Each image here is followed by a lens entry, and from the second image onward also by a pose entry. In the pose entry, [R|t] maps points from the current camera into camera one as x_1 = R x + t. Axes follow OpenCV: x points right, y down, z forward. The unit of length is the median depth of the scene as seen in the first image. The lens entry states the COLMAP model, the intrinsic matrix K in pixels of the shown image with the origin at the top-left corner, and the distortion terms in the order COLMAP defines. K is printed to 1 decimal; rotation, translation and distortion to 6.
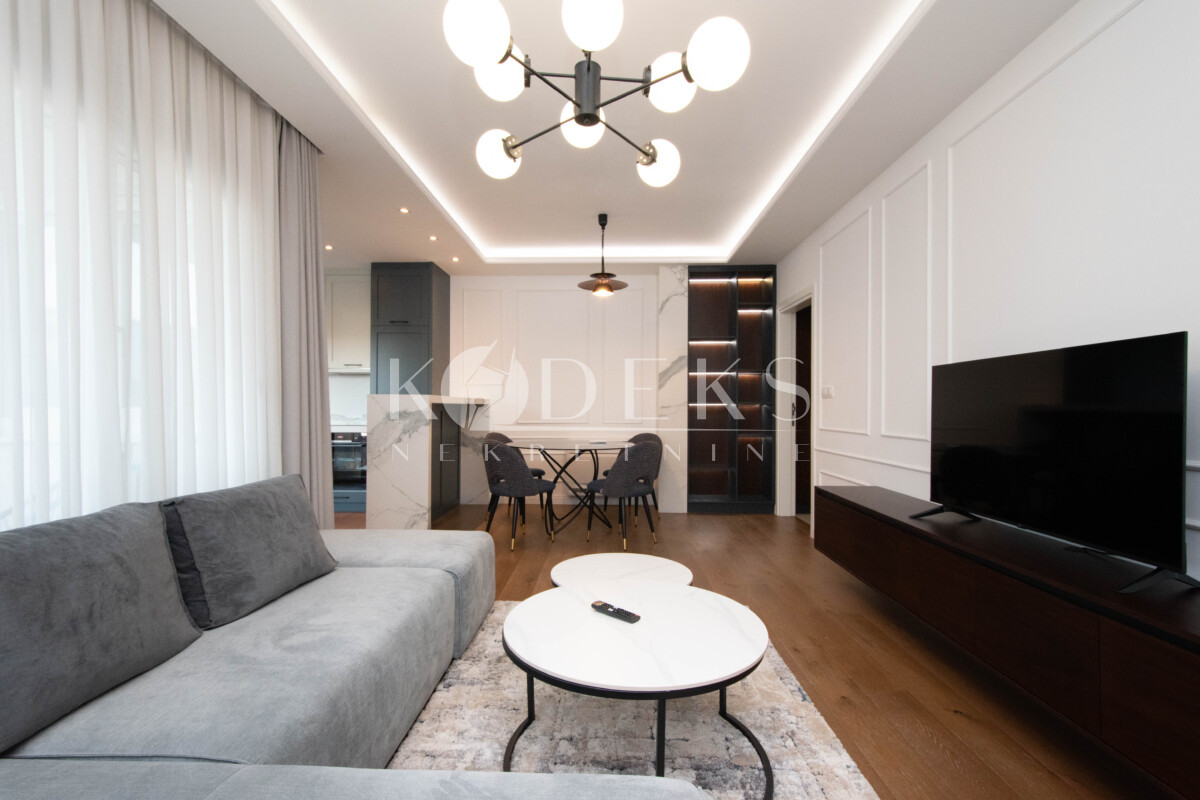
lens RADIAL K [[524.3, 0, 602.5], [0, 524.3, 405.5], [0, 0, 1]] dist [0.005301, 0.000373]
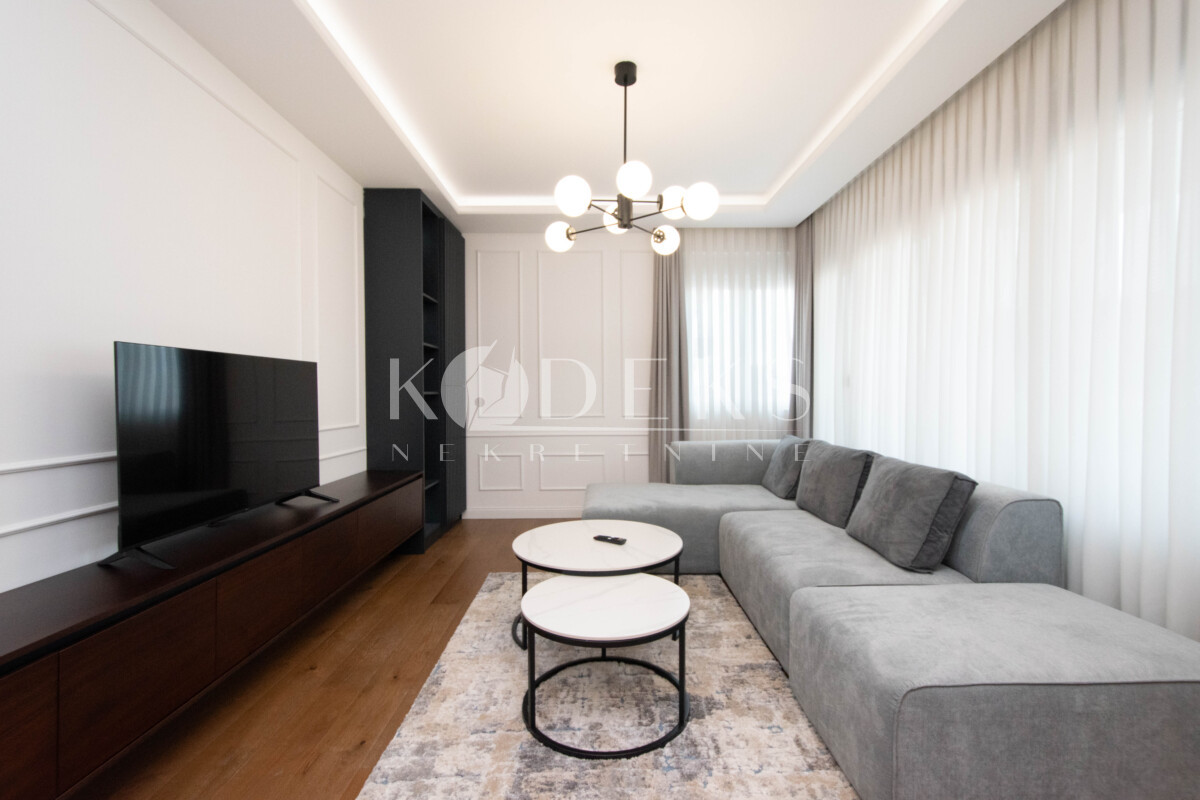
lens RADIAL K [[524.3, 0, 602.5], [0, 524.3, 405.5], [0, 0, 1]] dist [0.005301, 0.000373]
pose [[-0.999618, 0.005137, -0.027173, 0.066597], [0.004579, 0.999778, 0.020578, -0.009956], [0.027272, 0.020445, -0.999419, 1.969848]]
